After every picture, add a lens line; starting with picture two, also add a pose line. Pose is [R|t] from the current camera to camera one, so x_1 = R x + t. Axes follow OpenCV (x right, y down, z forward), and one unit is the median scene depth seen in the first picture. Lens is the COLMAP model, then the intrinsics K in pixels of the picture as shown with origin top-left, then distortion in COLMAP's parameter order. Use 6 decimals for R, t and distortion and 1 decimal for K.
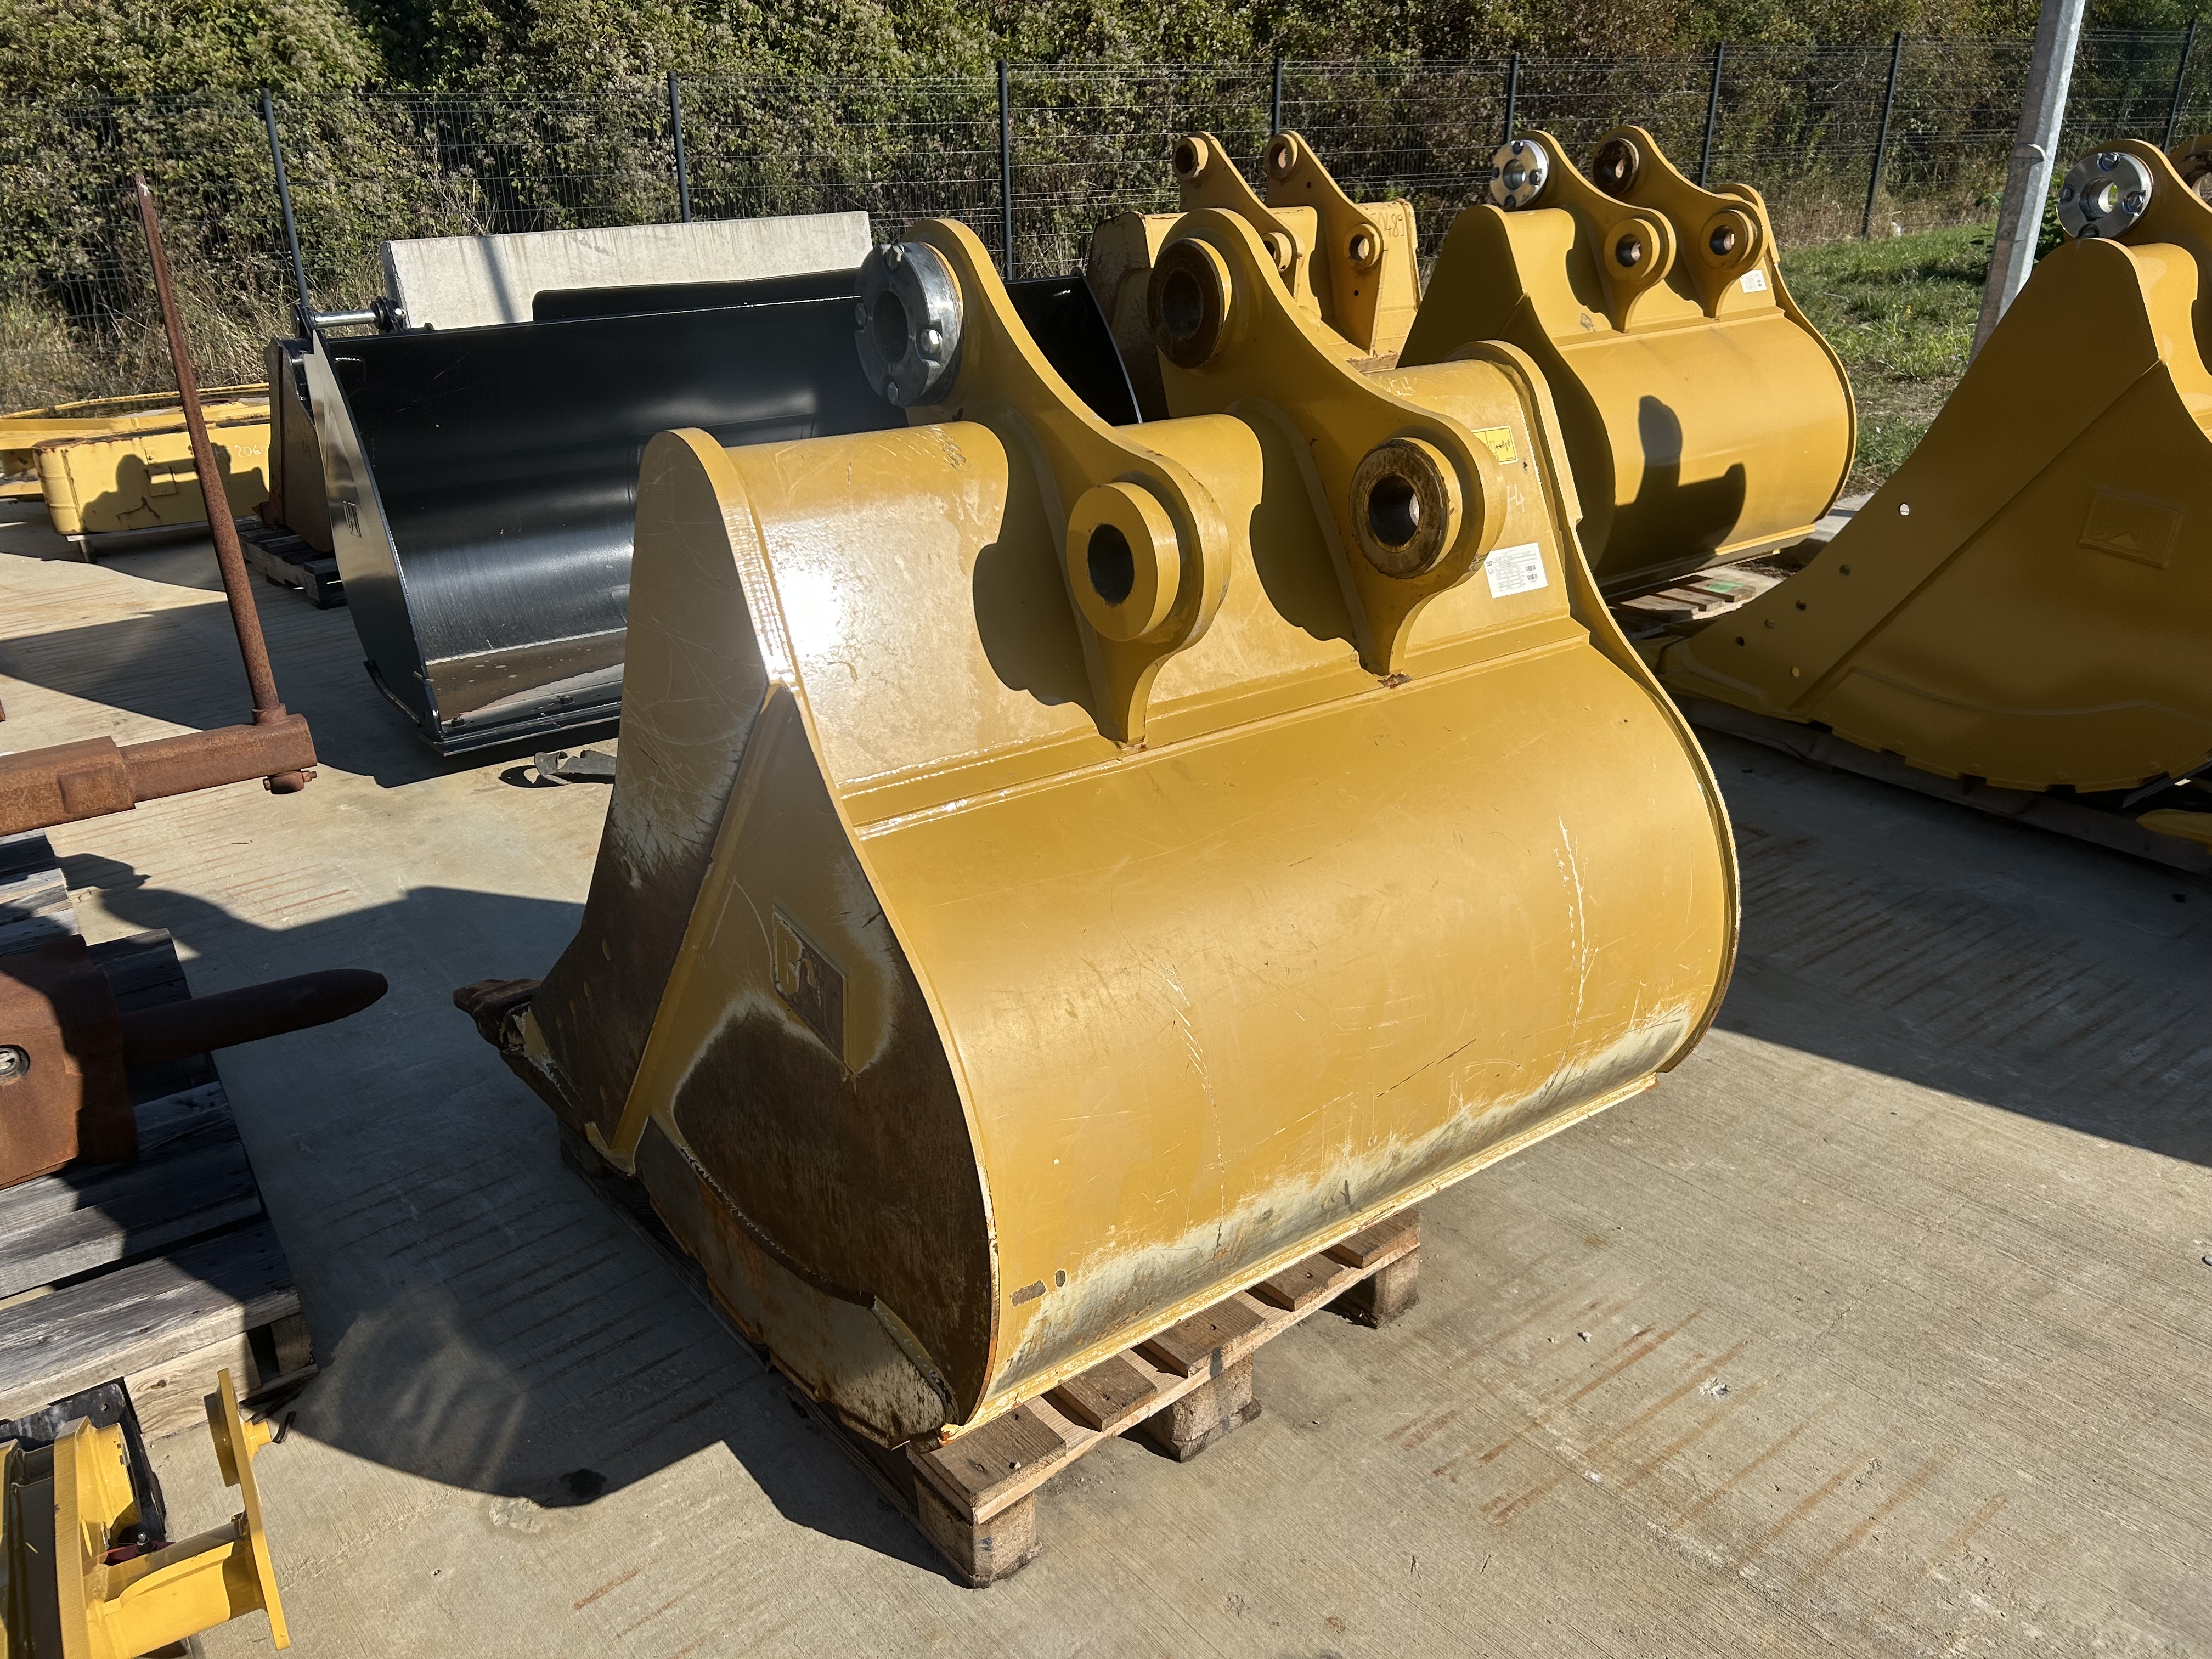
lens RADIAL K [[1666.7, 0, 1106.0], [0, 1666.7, 829.5], [0, 0, 1]] dist [0.009952, 0.005007]
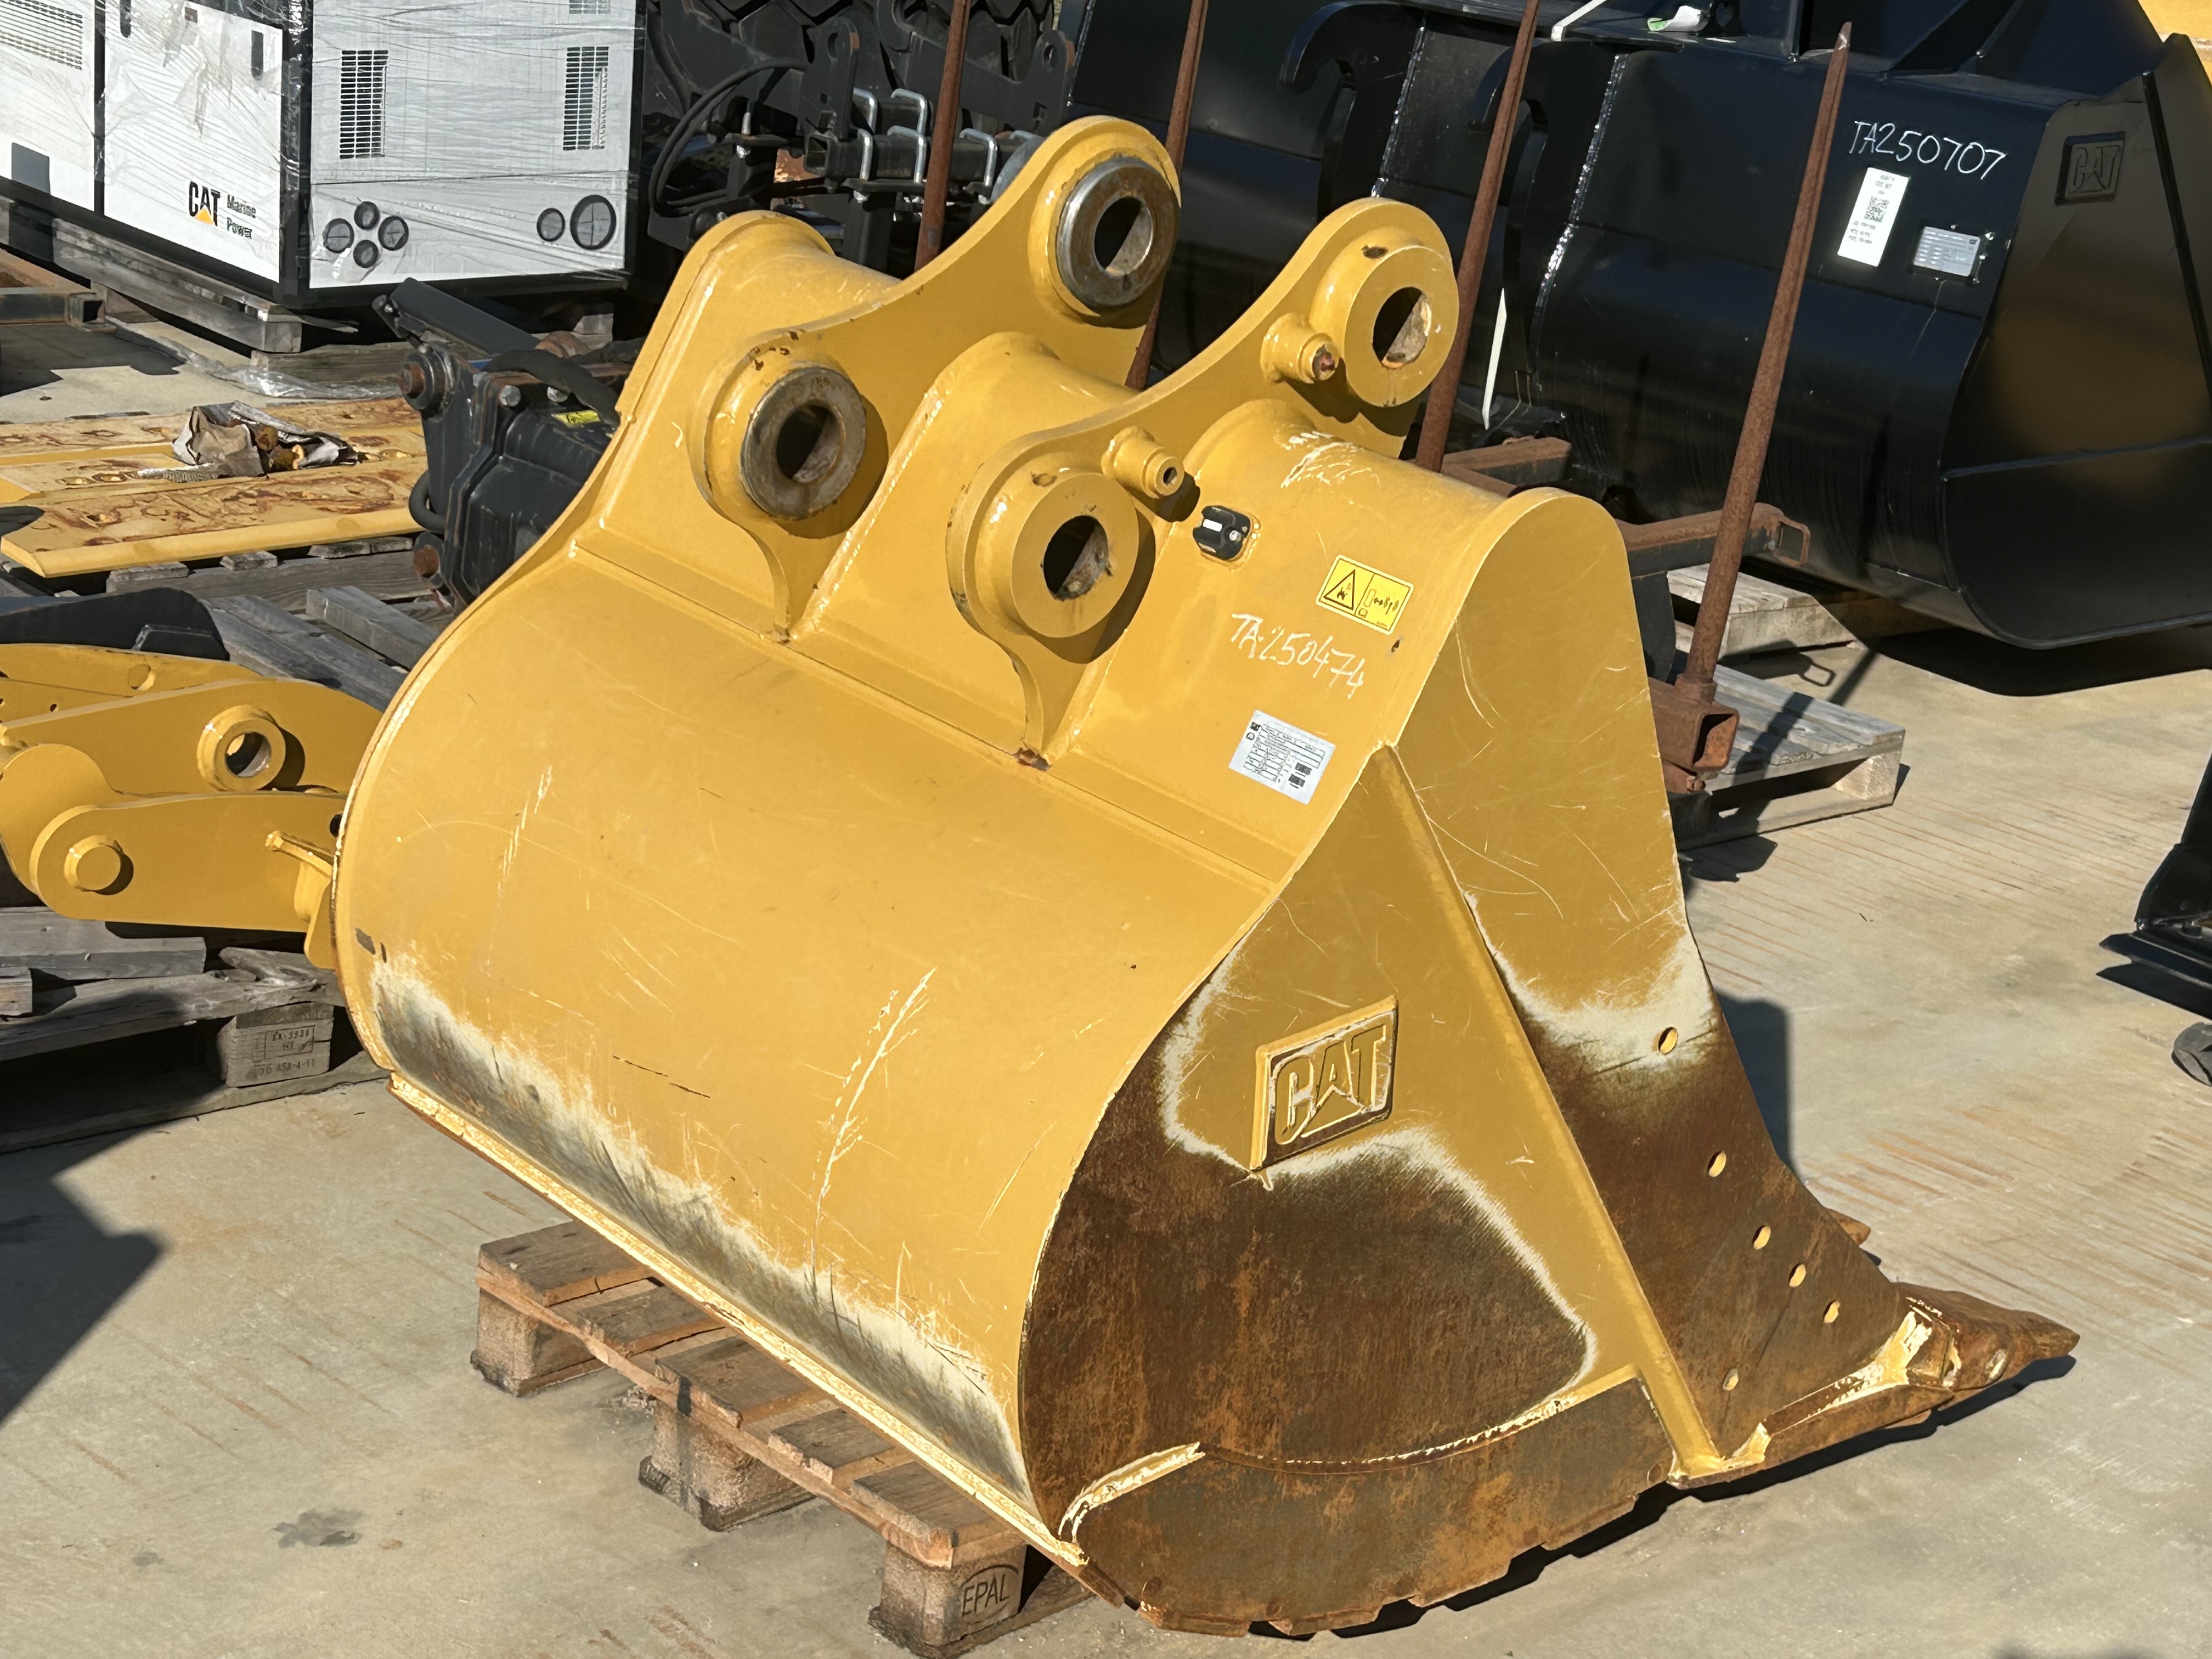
lens RADIAL K [[3783.1, 0, 1106.0], [0, 3783.1, 829.5], [0, 0, 1]] dist [0.028684, 0.034830]
pose [[0.103659, 0.347051, -0.932100, 1.777404], [-0.501443, 0.827567, 0.252365, -0.509164], [0.858958, 0.441236, 0.259811, 0.564738]]
